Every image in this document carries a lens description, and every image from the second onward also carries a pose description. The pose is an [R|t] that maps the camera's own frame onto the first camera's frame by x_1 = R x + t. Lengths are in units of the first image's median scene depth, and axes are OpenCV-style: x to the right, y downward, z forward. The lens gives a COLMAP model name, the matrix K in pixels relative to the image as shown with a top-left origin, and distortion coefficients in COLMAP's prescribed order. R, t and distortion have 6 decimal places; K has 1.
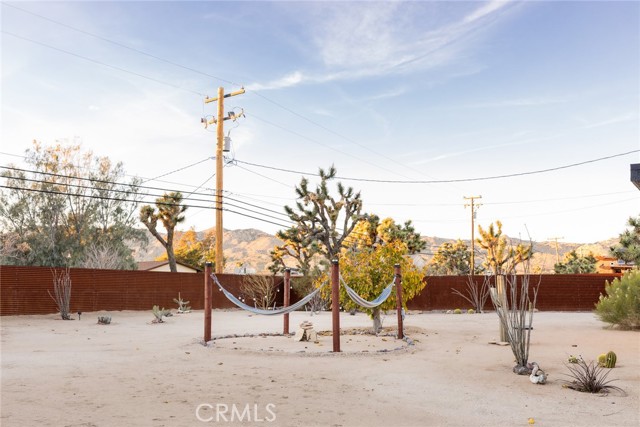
lens RADIAL K [[600.8, 0, 320.0], [0, 600.8, 213.5], [0, 0, 1]] dist [0.001191, 0.000976]
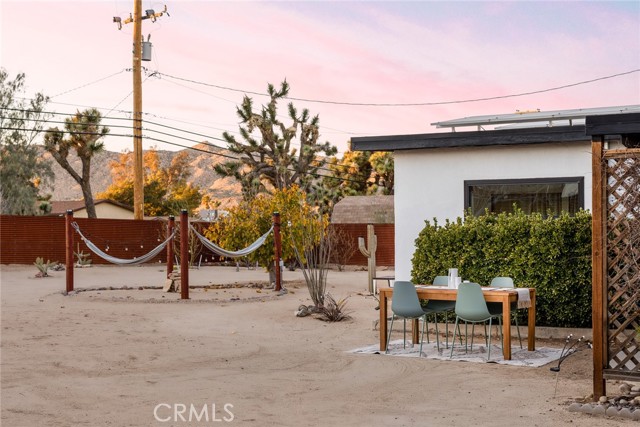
lens RADIAL K [[919.6, 0, 320.0], [0, 919.6, 213.5], [0, 0, 1]] dist [0.157060, -1.345068]
pose [[0.999512, 0.002080, -0.031177, 0.102715], [0.000883, 0.995505, 0.094710, -0.021296], [0.031233, -0.094691, 0.995017, -0.181562]]
